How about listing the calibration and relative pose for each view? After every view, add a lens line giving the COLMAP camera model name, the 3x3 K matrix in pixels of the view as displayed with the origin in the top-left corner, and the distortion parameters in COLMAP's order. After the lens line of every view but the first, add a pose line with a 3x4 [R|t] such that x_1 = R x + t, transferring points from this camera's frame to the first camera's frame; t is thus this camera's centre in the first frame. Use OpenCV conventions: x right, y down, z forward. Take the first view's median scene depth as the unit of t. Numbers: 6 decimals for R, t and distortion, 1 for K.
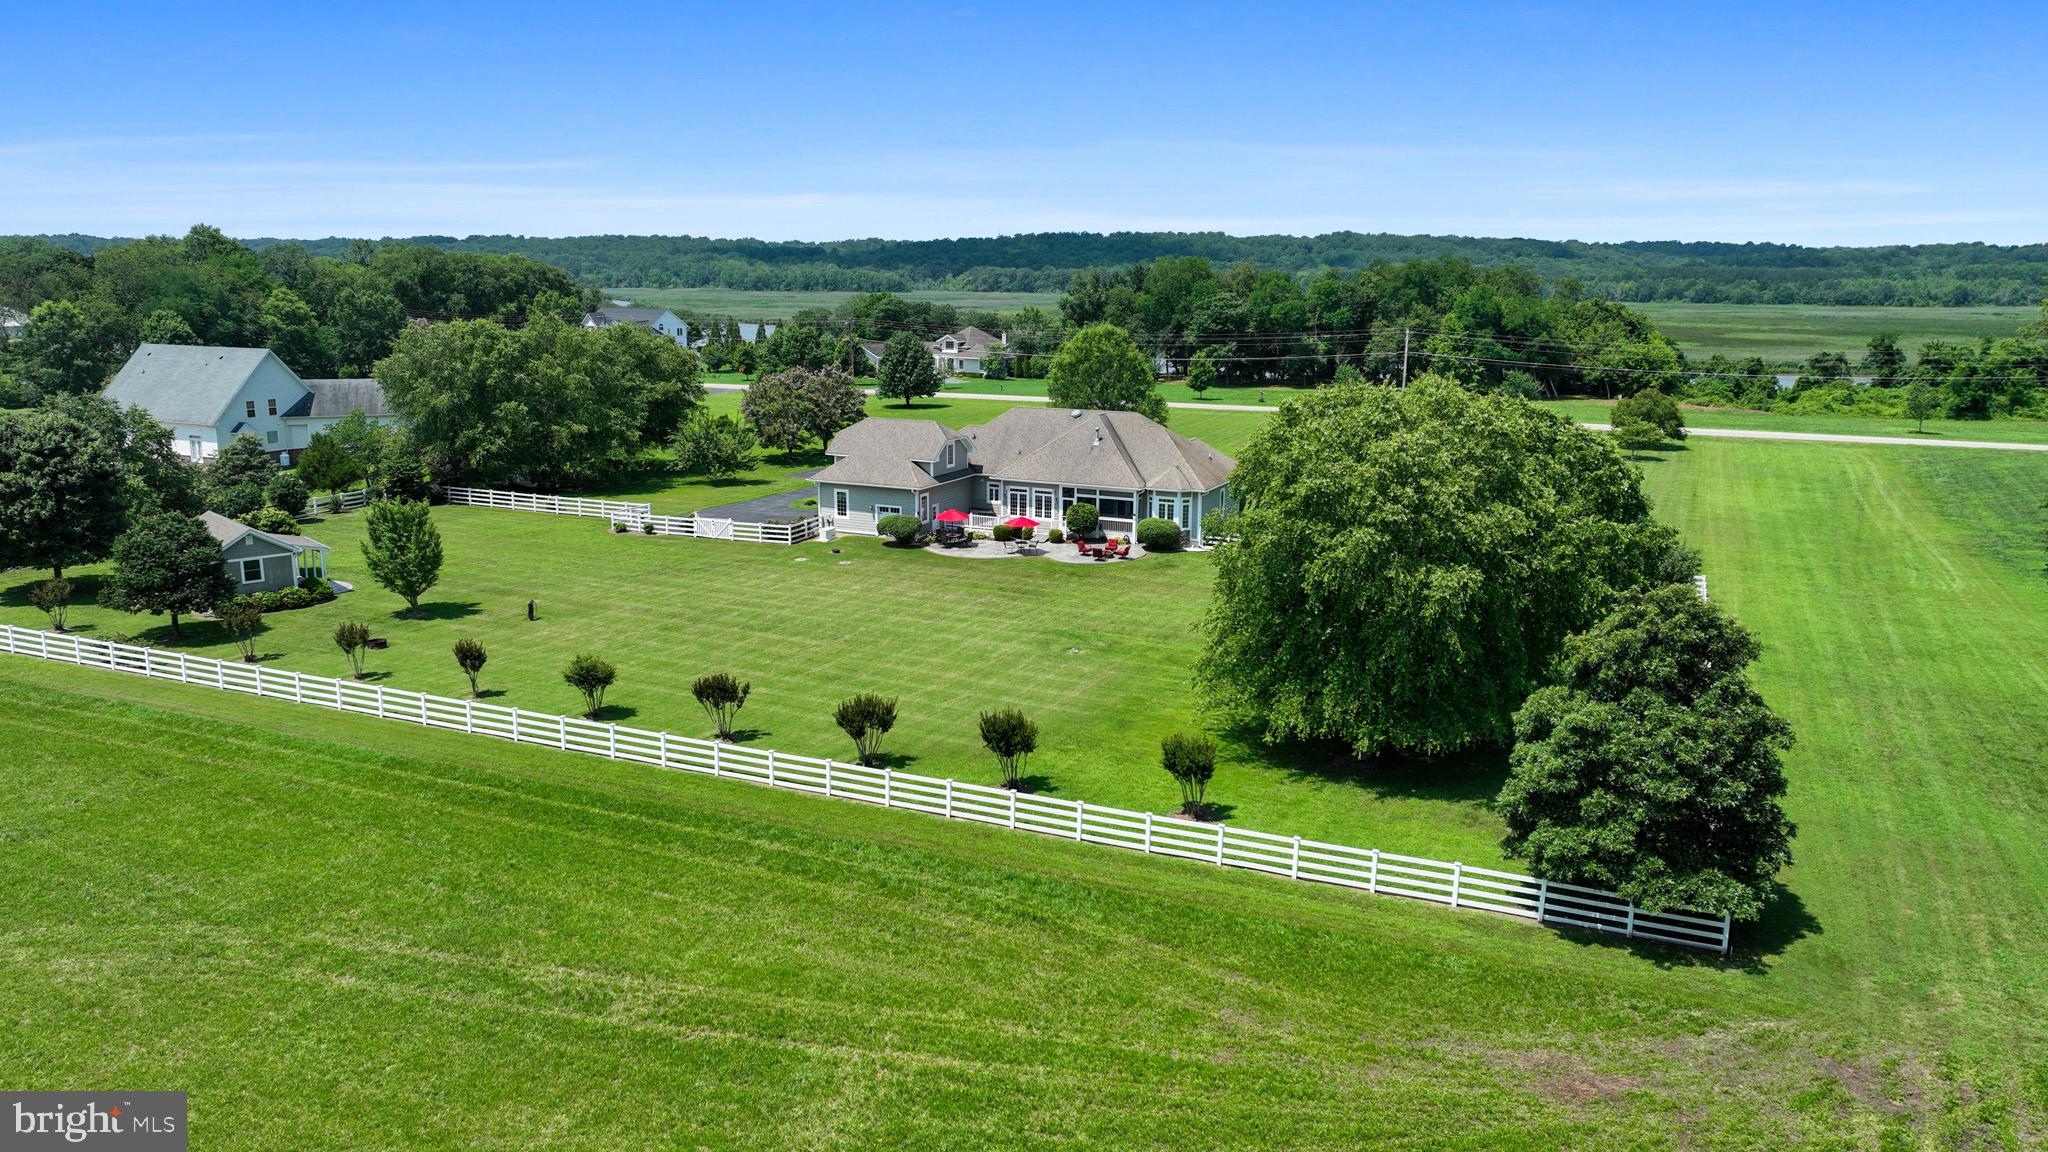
lens RADIAL K [[1444.1, 0, 1026.3], [0, 1444.1, 569.6], [0, 0, 1]] dist [-0.001462, 0.016415]
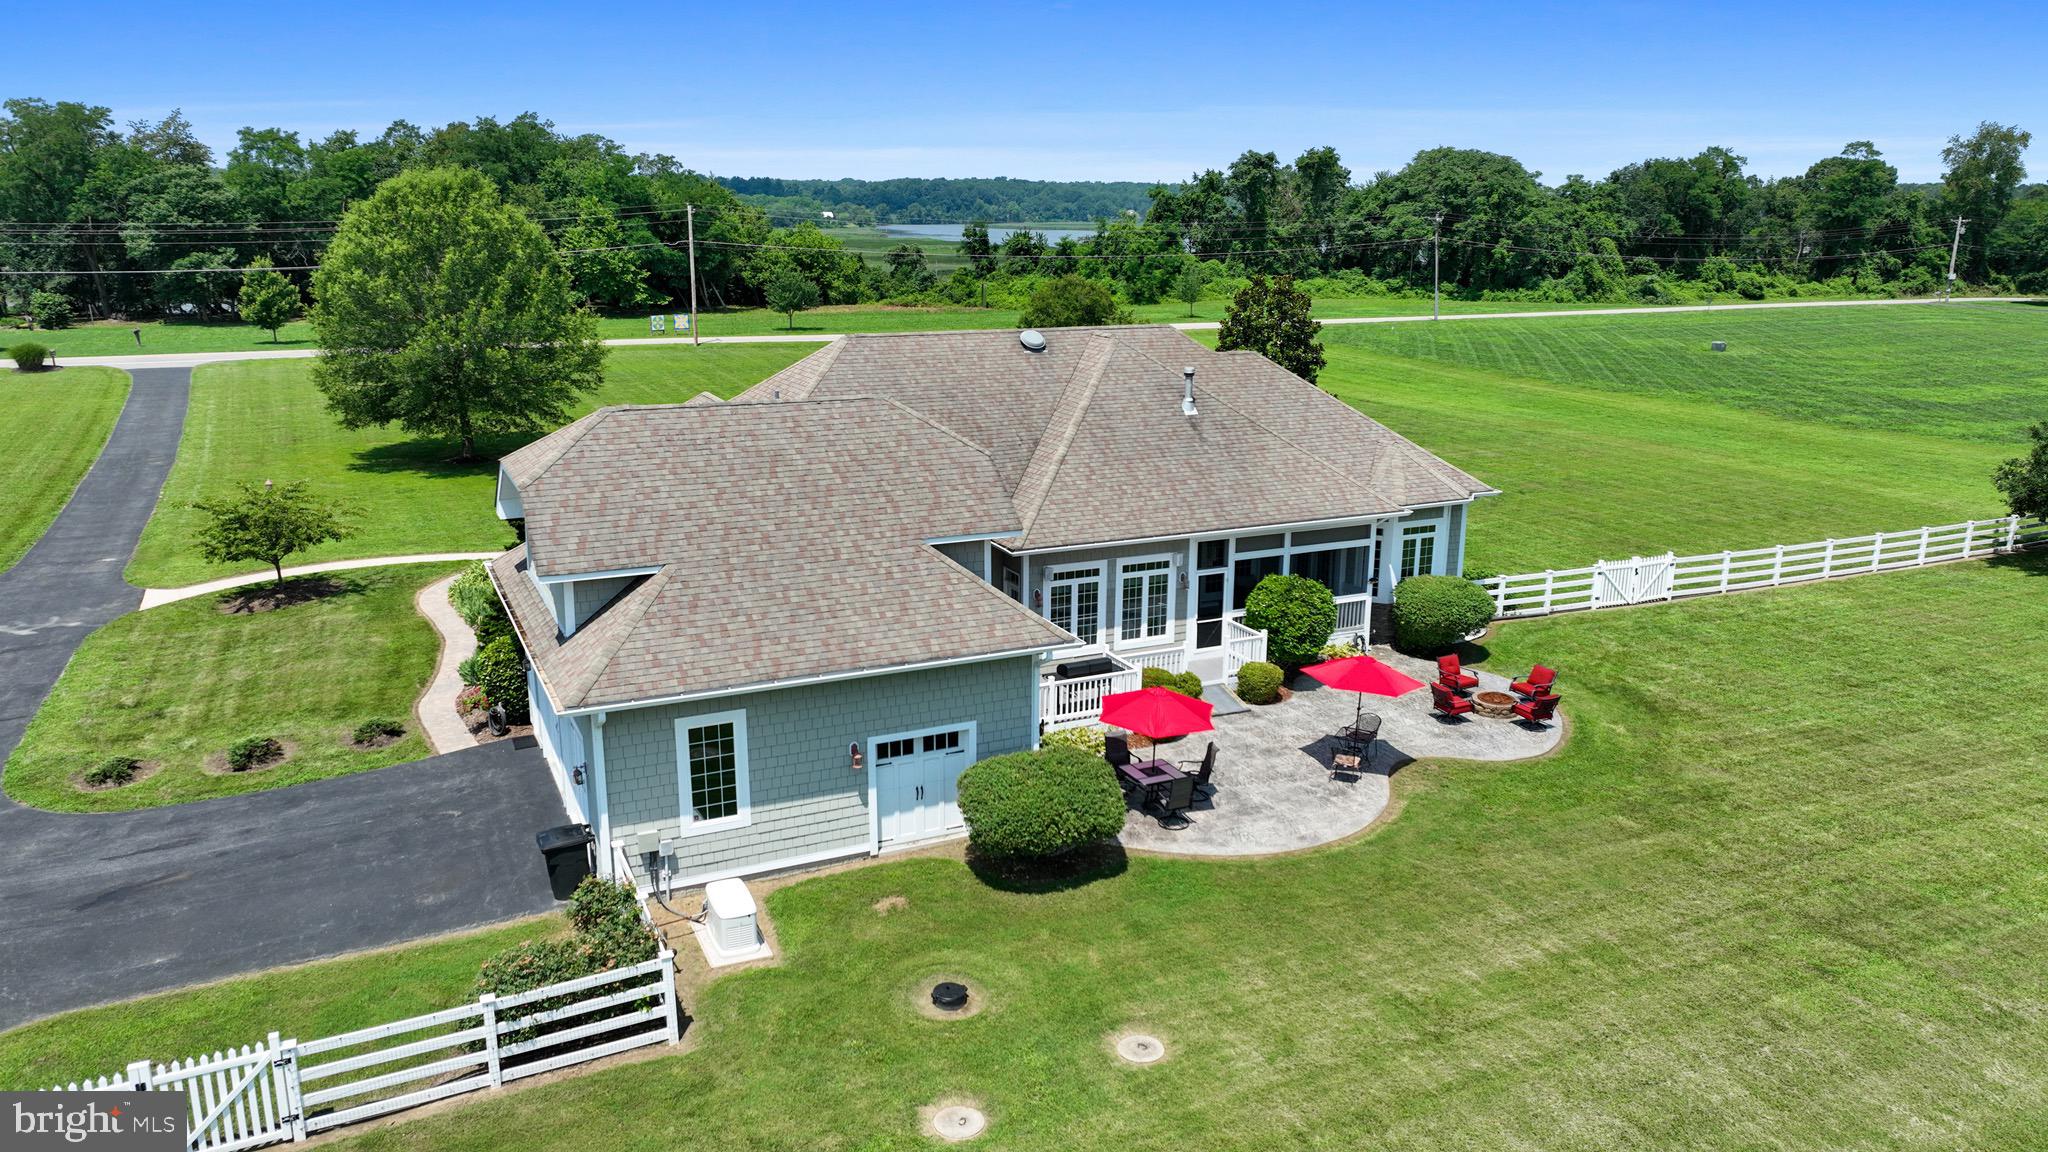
lens RADIAL K [[1444.1, 0, 1026.3], [0, 1444.1, 569.6], [0, 0, 1]] dist [-0.001462, 0.016415]
pose [[0.629214, -0.190725, 0.753468, -0.274769], [0.157322, 0.980611, 0.116844, -0.100515], [-0.761144, 0.045017, 0.647019, 0.817965]]
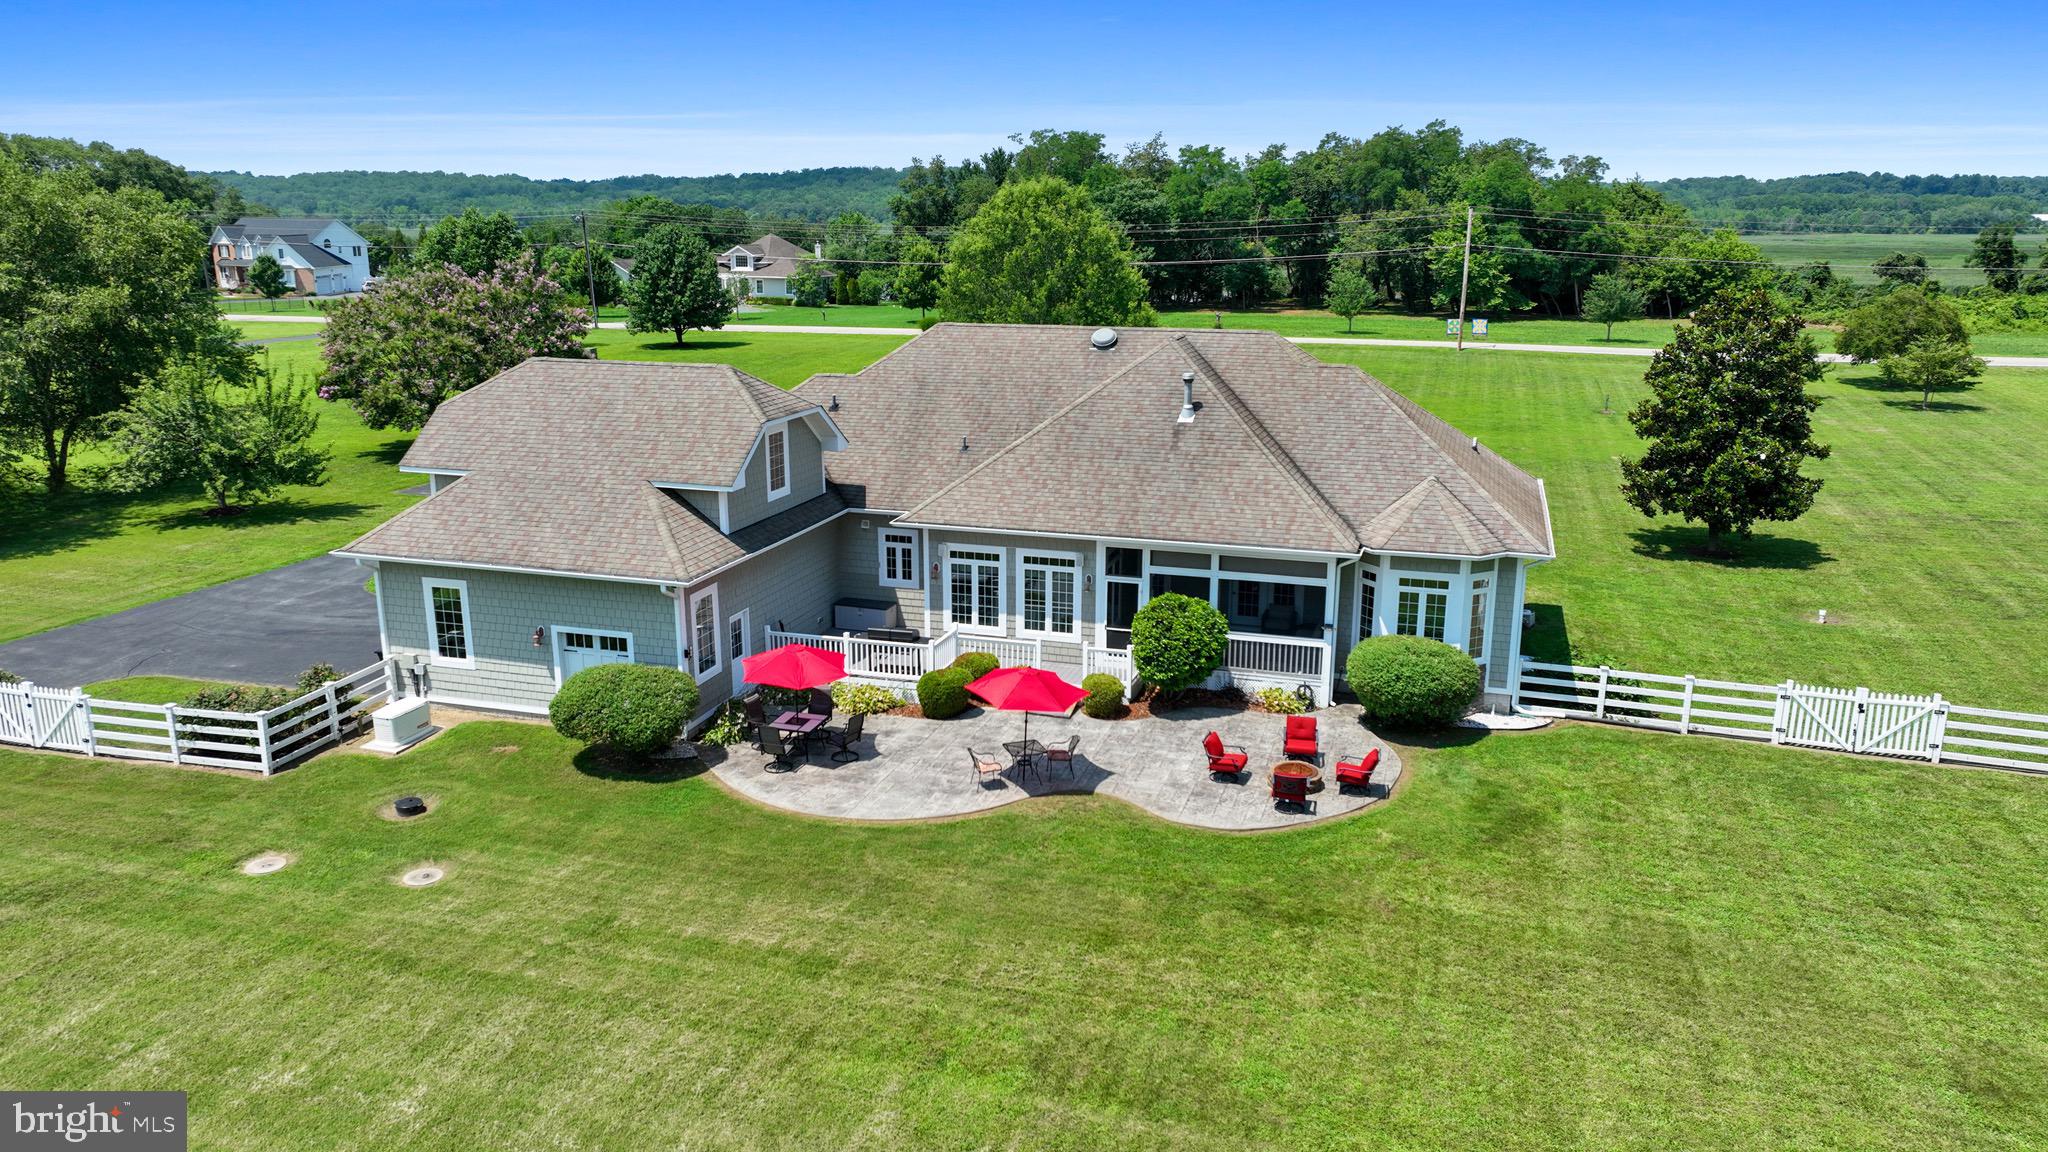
lens RADIAL K [[1444.1, 0, 1026.3], [0, 1444.1, 569.6], [0, 0, 1]] dist [-0.001462, 0.016415]
pose [[0.989834, -0.039522, 0.136629, -0.042845], [0.034298, 0.998596, 0.040378, -0.067768], [-0.138033, -0.035282, 0.989799, 0.668876]]
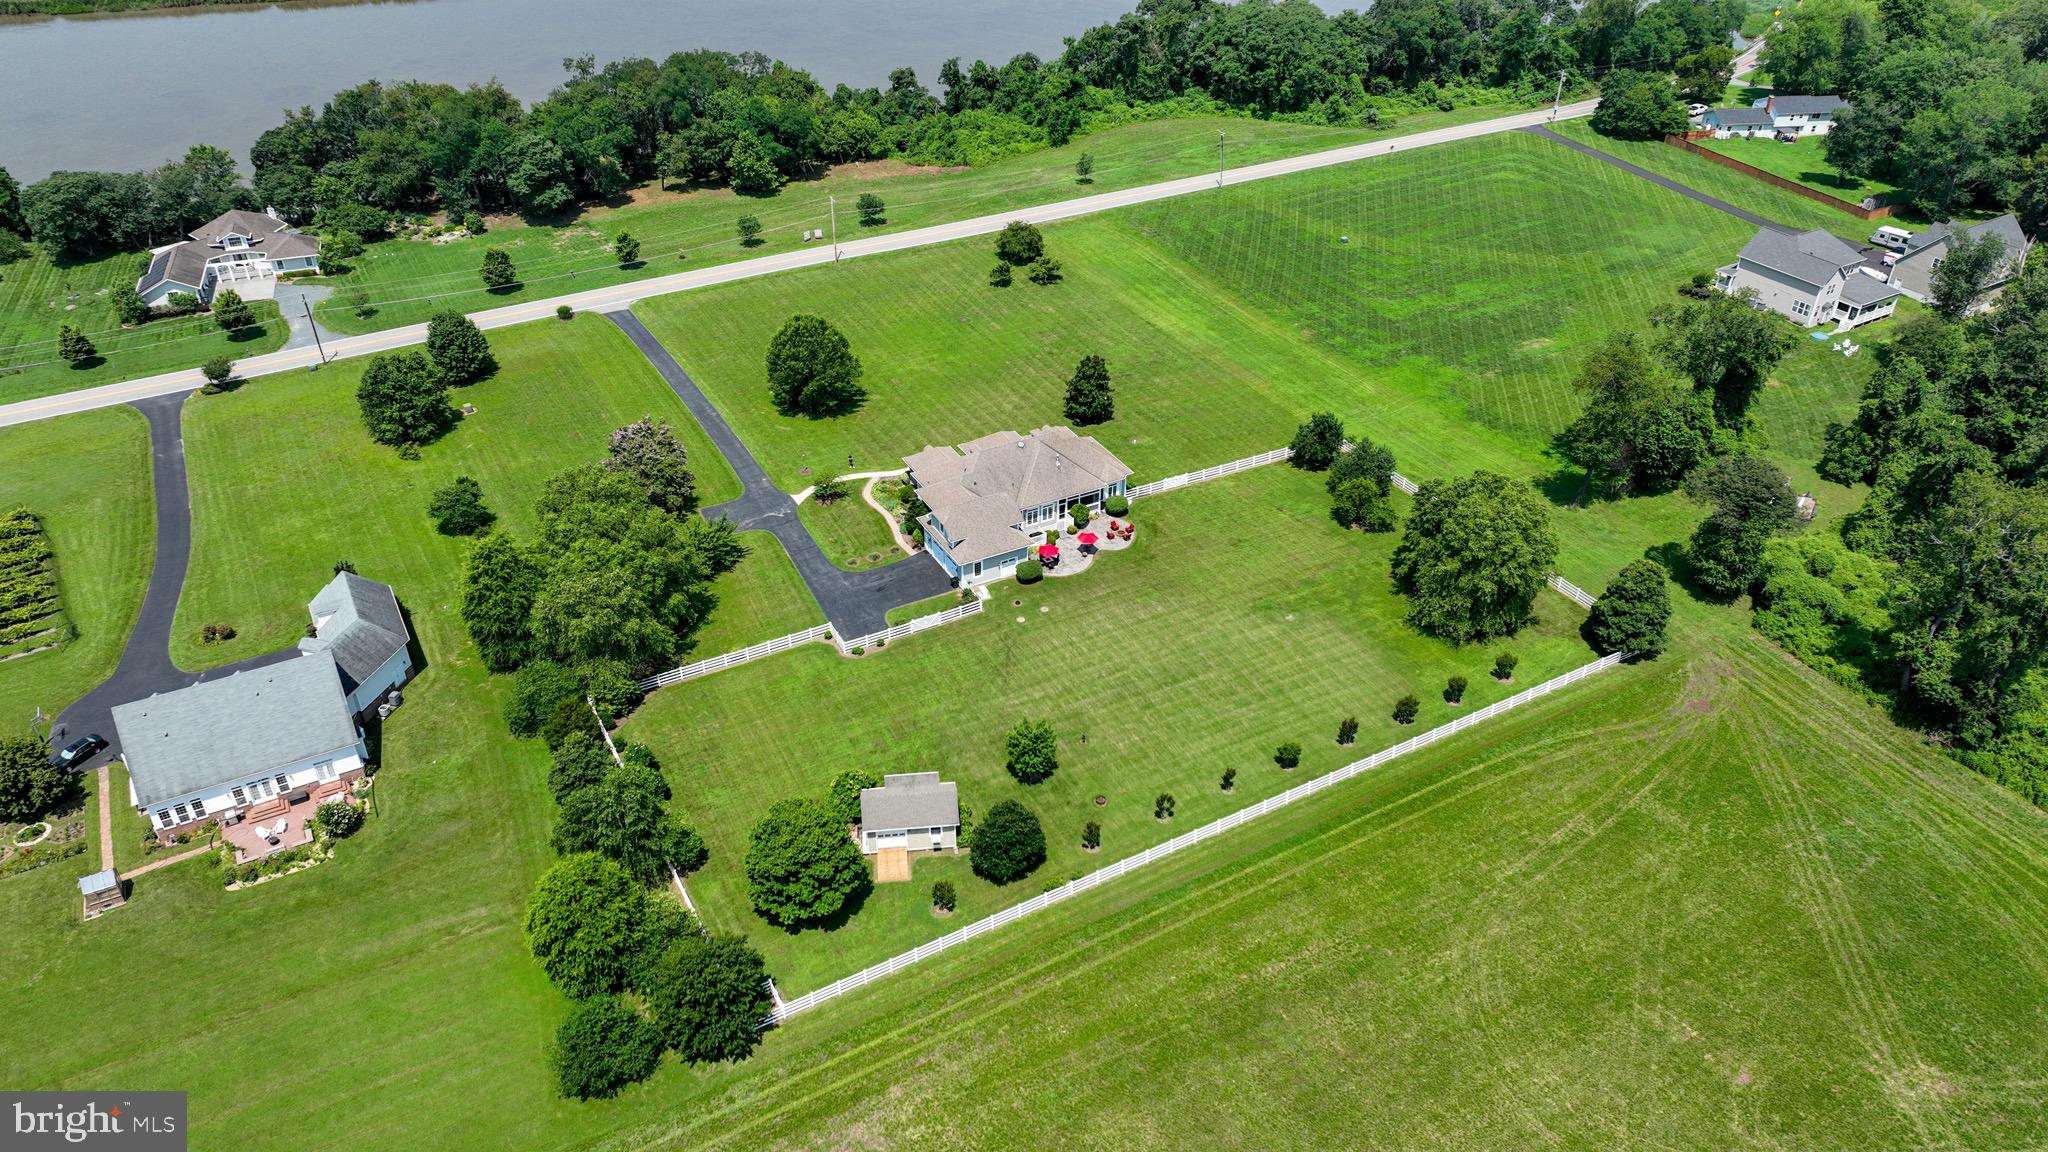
lens RADIAL K [[1444.1, 0, 1026.3], [0, 1444.1, 569.6], [0, 0, 1]] dist [-0.001462, 0.016415]
pose [[0.589530, -0.449843, 0.670892, -1.144573], [0.164133, 0.879958, 0.445796, -0.731852], [-0.790895, -0.152694, 0.592595, 0.054060]]
